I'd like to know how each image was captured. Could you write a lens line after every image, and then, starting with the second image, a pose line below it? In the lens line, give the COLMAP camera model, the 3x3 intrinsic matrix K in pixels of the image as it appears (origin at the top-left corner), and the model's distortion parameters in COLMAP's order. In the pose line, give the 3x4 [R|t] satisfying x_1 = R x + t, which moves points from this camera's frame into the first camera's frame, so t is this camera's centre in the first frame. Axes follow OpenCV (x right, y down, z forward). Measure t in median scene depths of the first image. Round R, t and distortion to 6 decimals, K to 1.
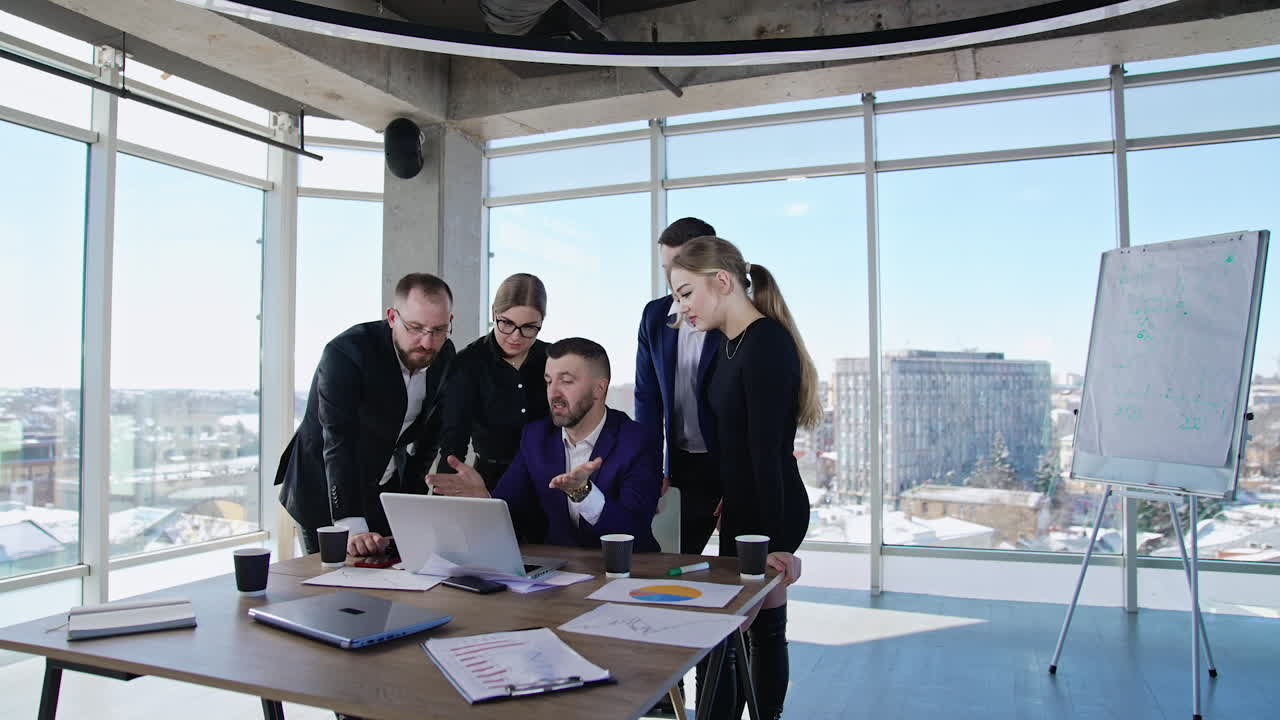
lens RADIAL K [[887.5, 0, 640.0], [0, 887.5, 360.0], [0, 0, 1]] dist [-0.073342, 0.001791]
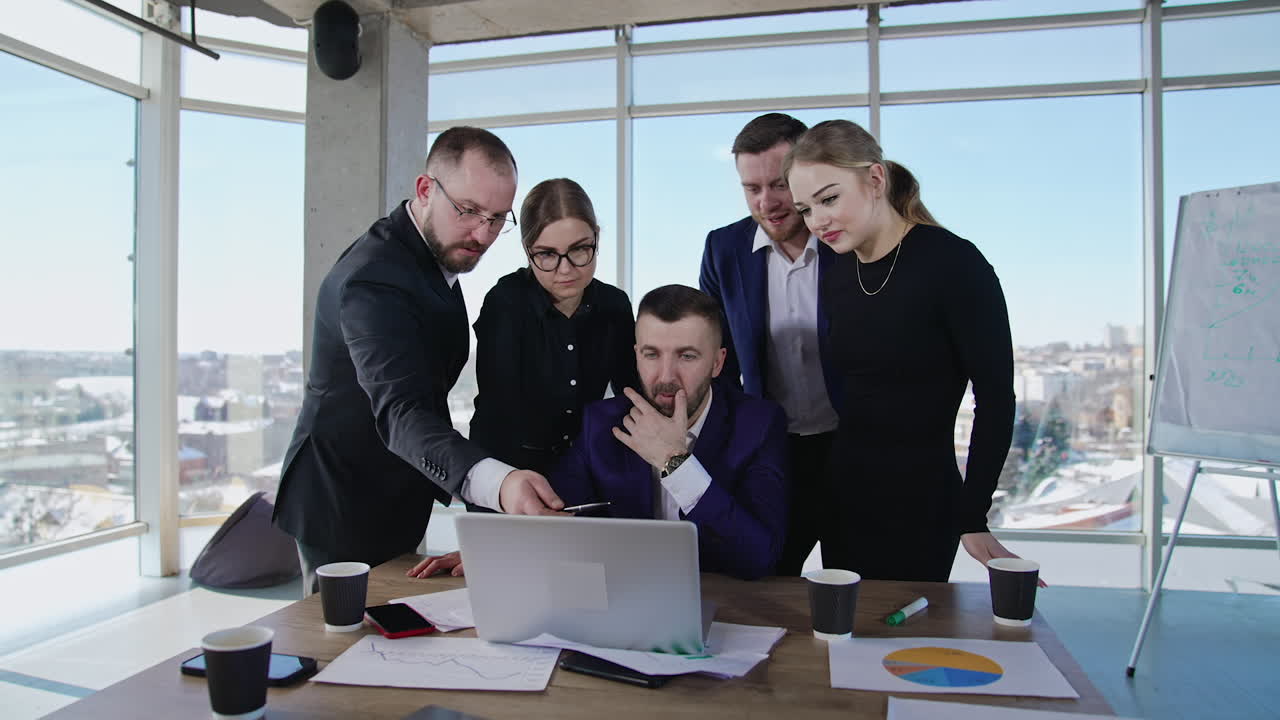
lens RADIAL K [[875.3, 0, 626.7], [0, 875.3, 358.8], [0, 0, 1]] dist [-0.099763, 0.067257]
pose [[0.989266, 0.003975, 0.146070, -0.100142], [-0.009828, 0.999176, 0.039368, 0.008545], [-0.145793, -0.040381, 0.988491, 0.158278]]
